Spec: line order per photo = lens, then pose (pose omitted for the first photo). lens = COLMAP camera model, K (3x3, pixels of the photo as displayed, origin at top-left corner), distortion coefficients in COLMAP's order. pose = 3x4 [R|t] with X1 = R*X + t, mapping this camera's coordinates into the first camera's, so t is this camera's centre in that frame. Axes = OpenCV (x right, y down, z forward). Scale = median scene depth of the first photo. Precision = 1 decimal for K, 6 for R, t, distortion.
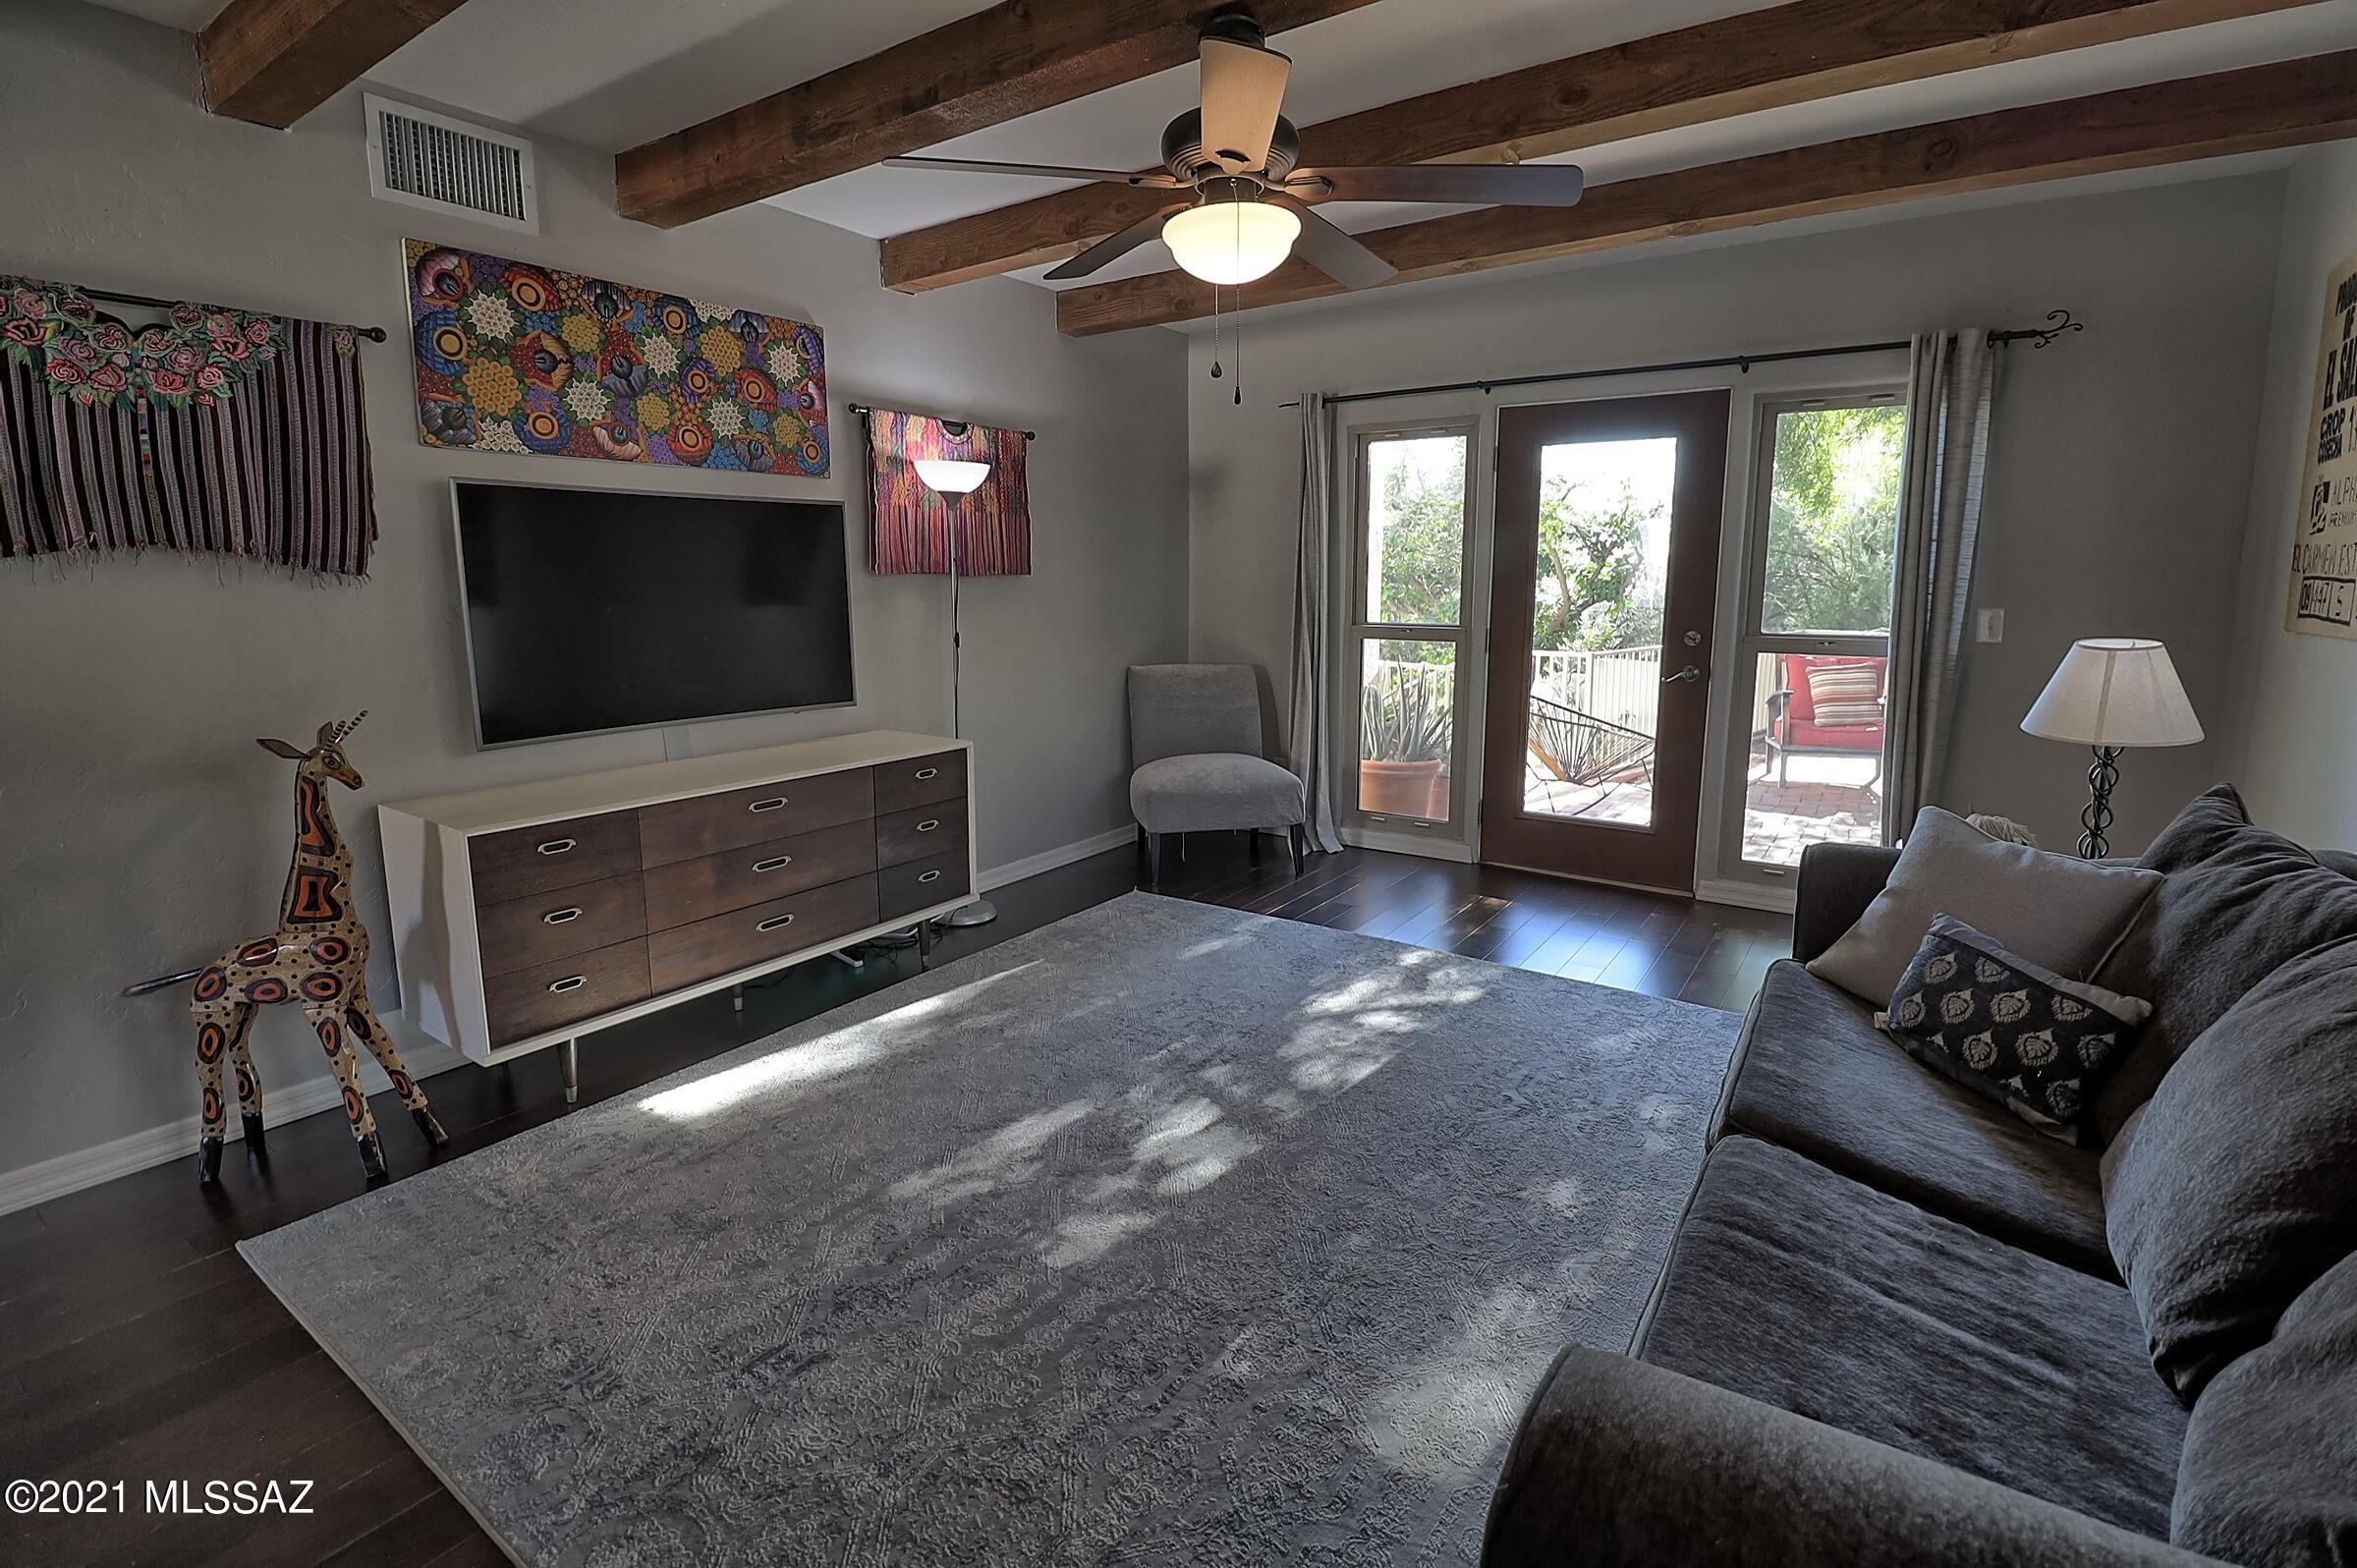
lens RADIAL K [[1078.0, 0, 1184.1], [0, 1078.0, 736.2], [0, 0, 1]] dist [0.005751, -0.015993]
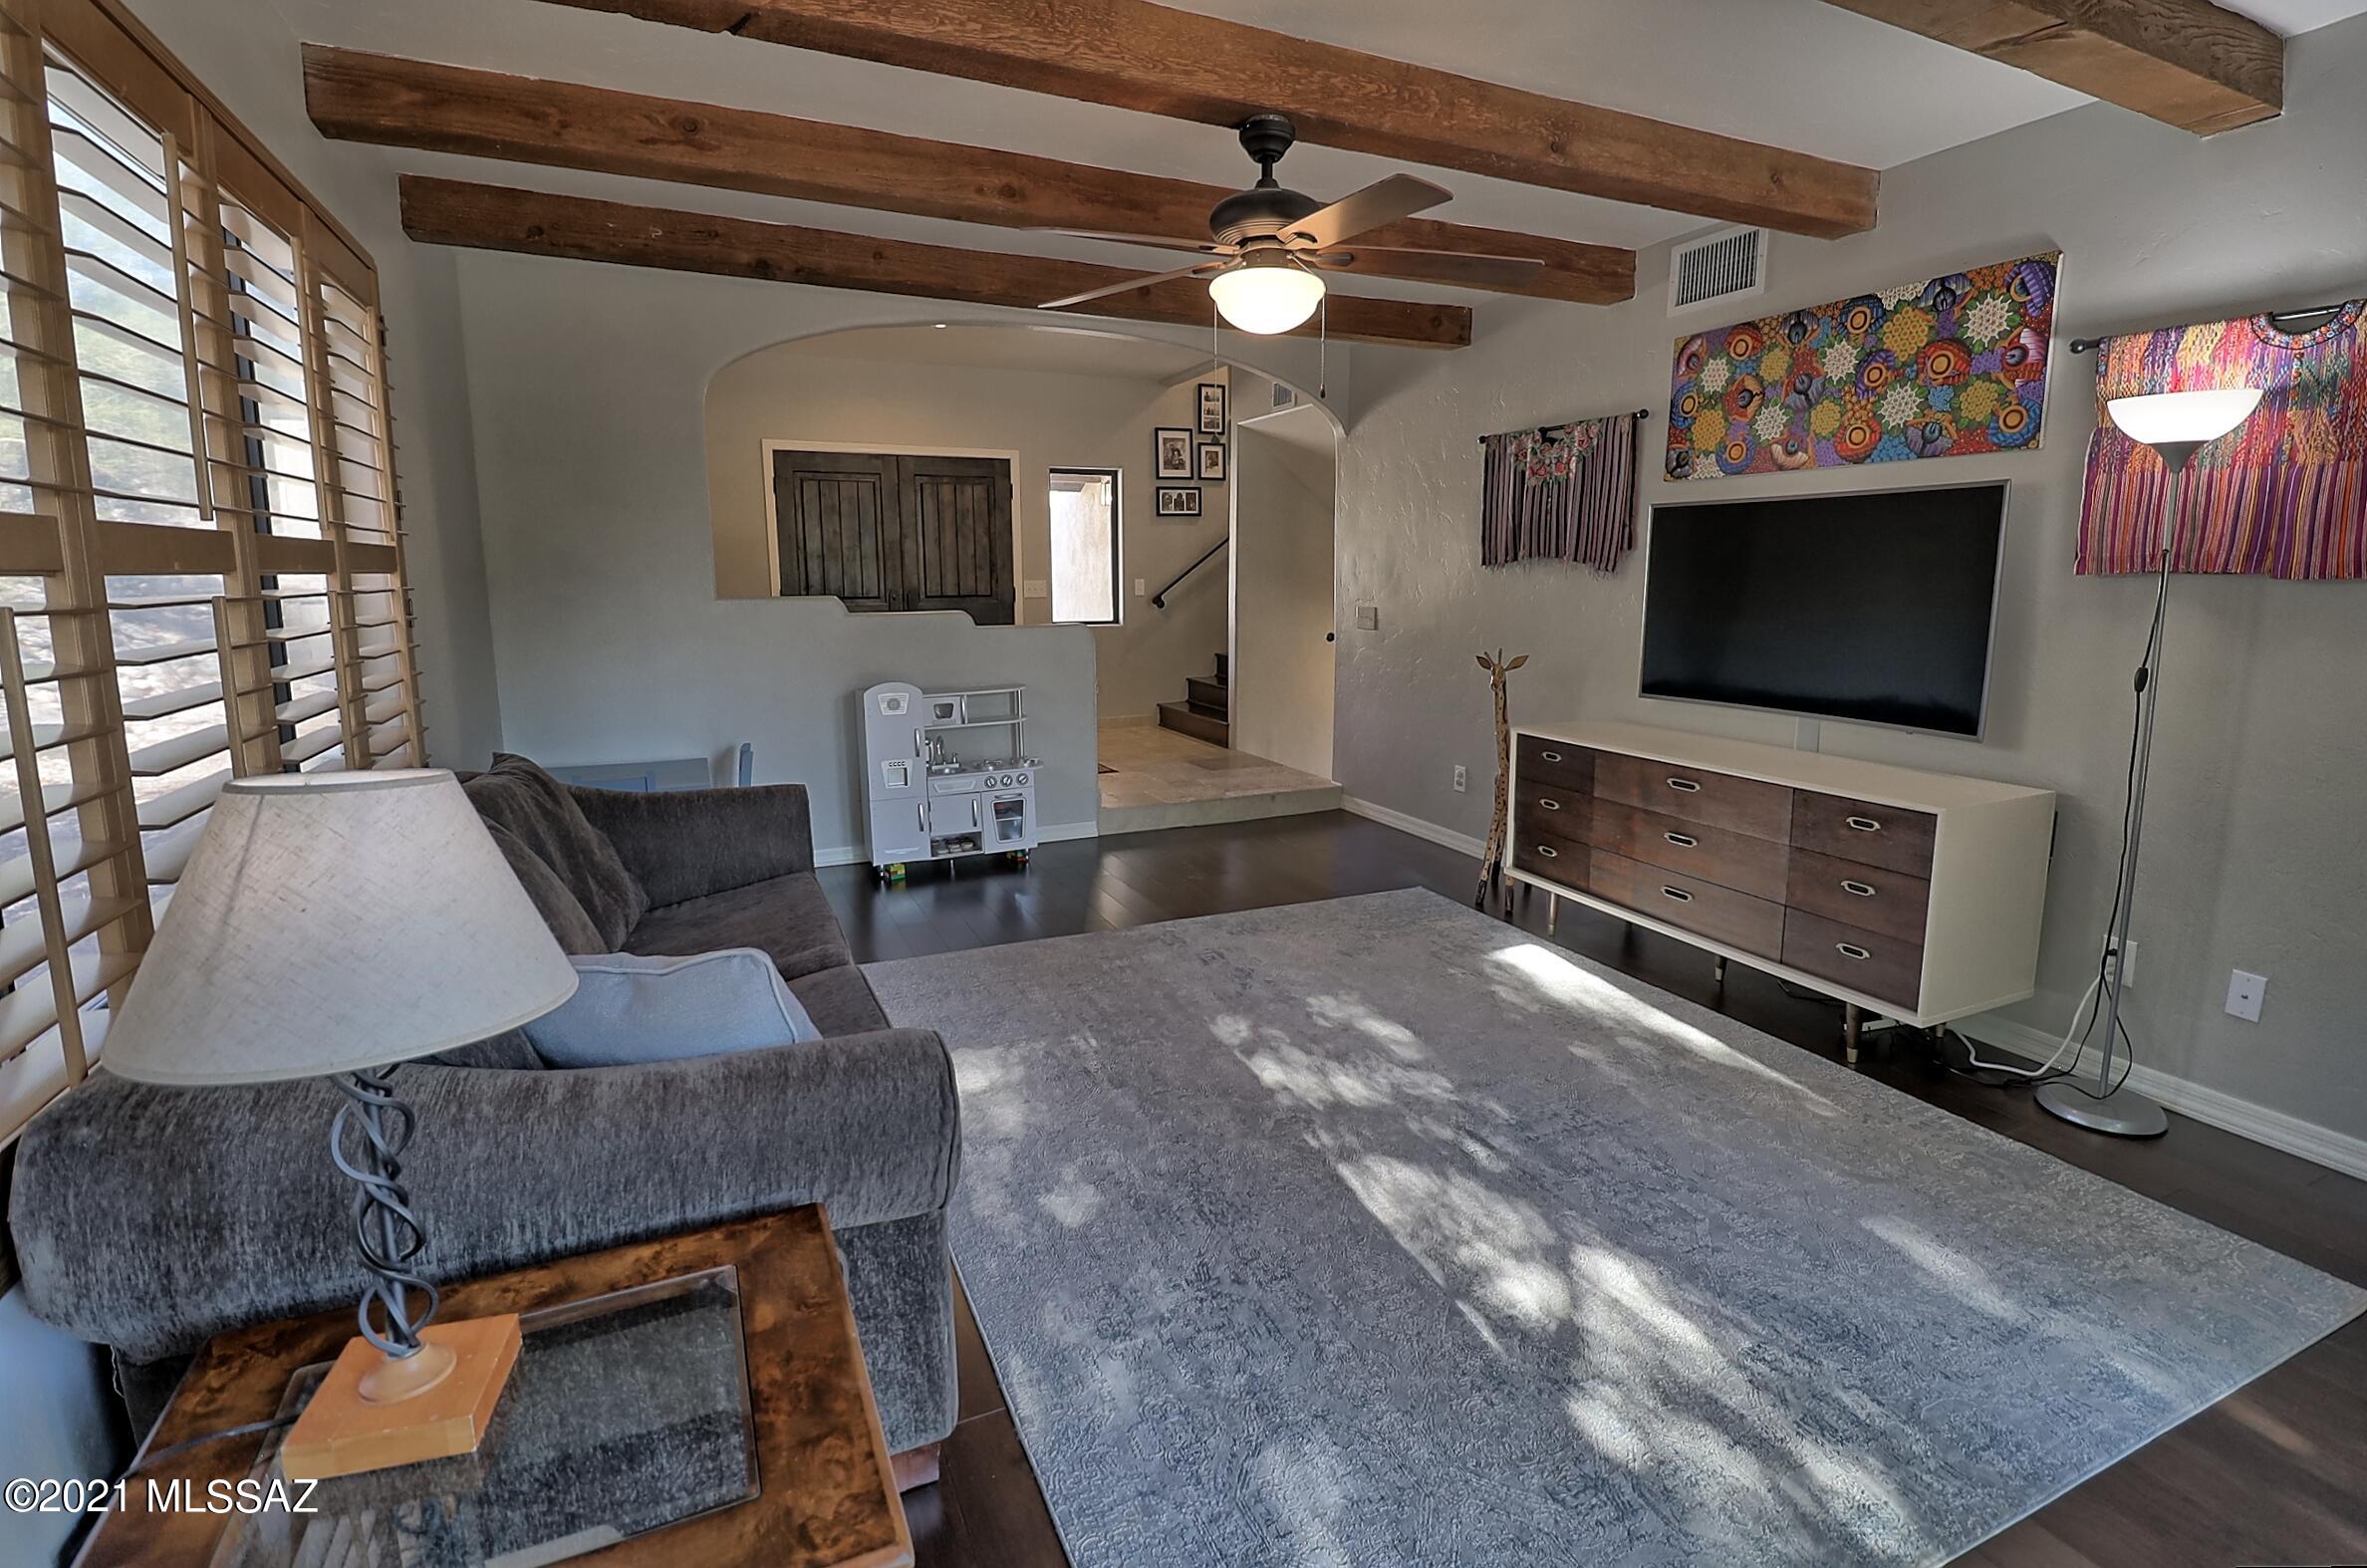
lens RADIAL K [[1082.6, 0, 1189.2], [0, 1082.6, 736.0], [0, 0, 1]] dist [0.005751, -0.015993]
pose [[-0.503247, 0.138088, -0.853038, 0.748263], [-0.119608, 0.966517, 0.227020, -0.163553], [0.855825, 0.216278, -0.469881, 1.012251]]
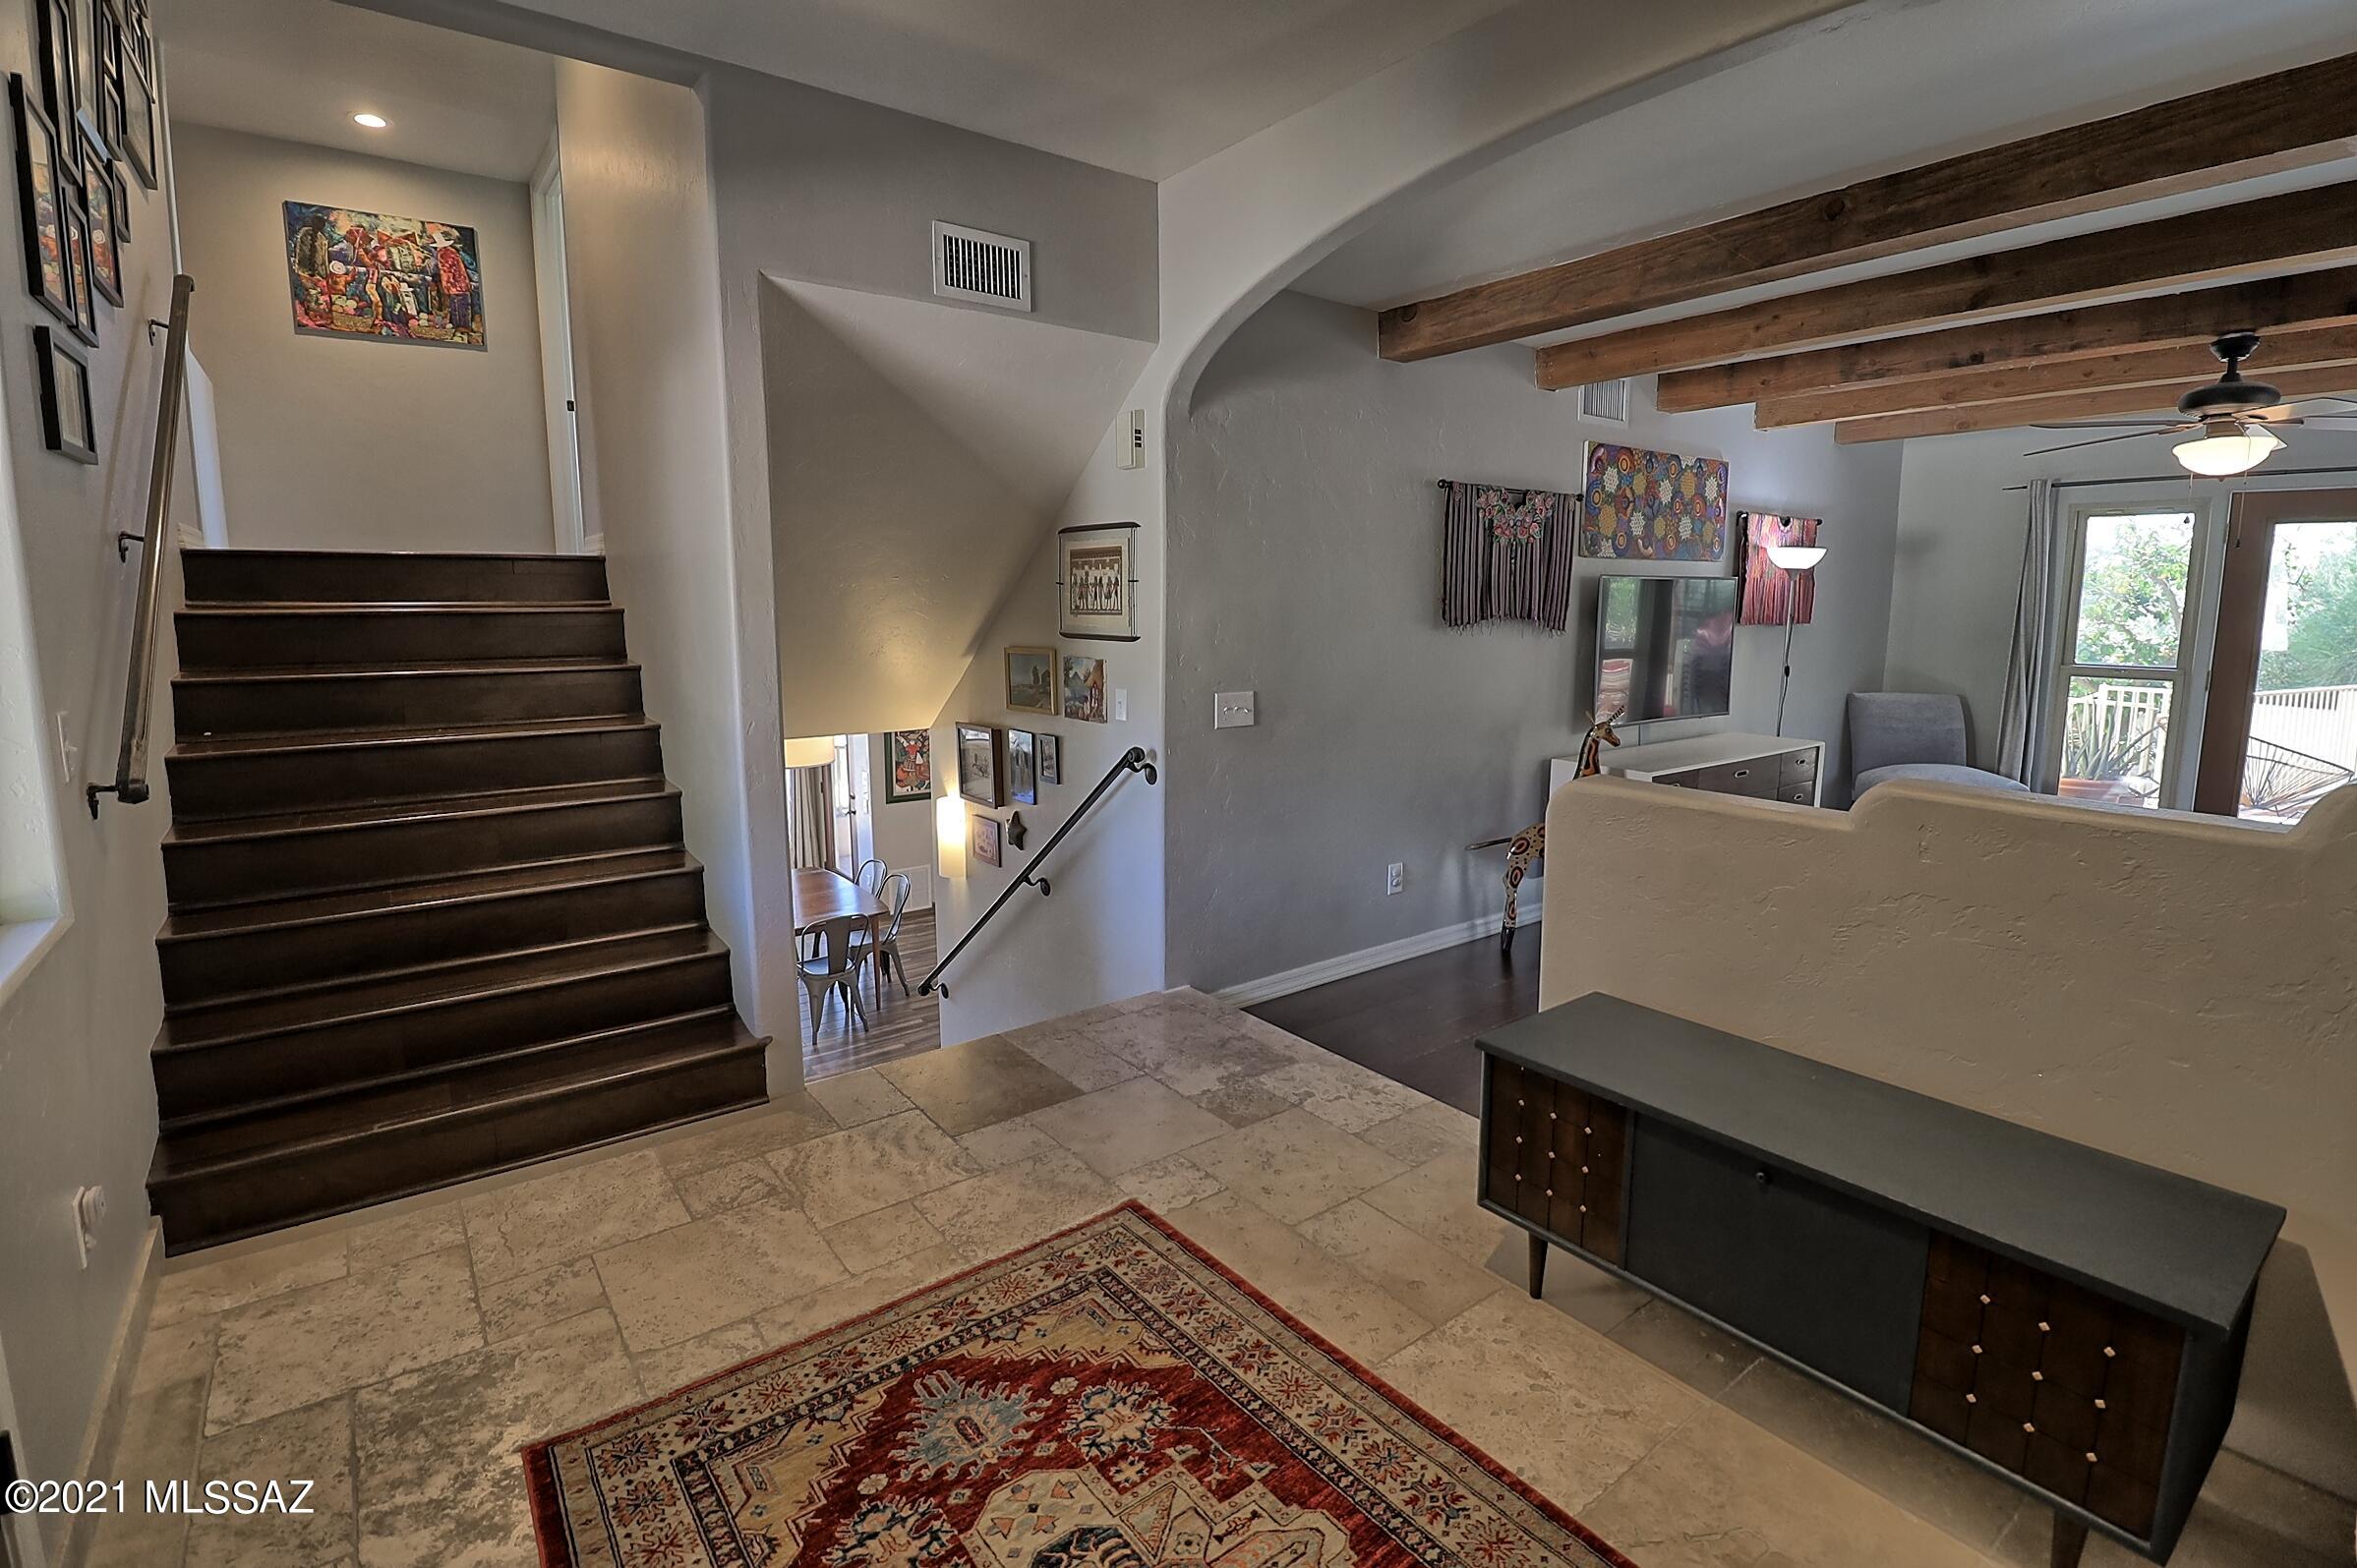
lens RADIAL K [[1097.3, 0, 1204.1], [0, 1097.3, 753.5], [0, 0, 1]] dist [0.000129, -0.000376]
pose [[0.955427, 0.048649, -0.291192, -0.636792], [-0.049506, 0.998764, 0.004426, 0.063703], [0.291047, 0.010187, 0.956654, -0.755753]]
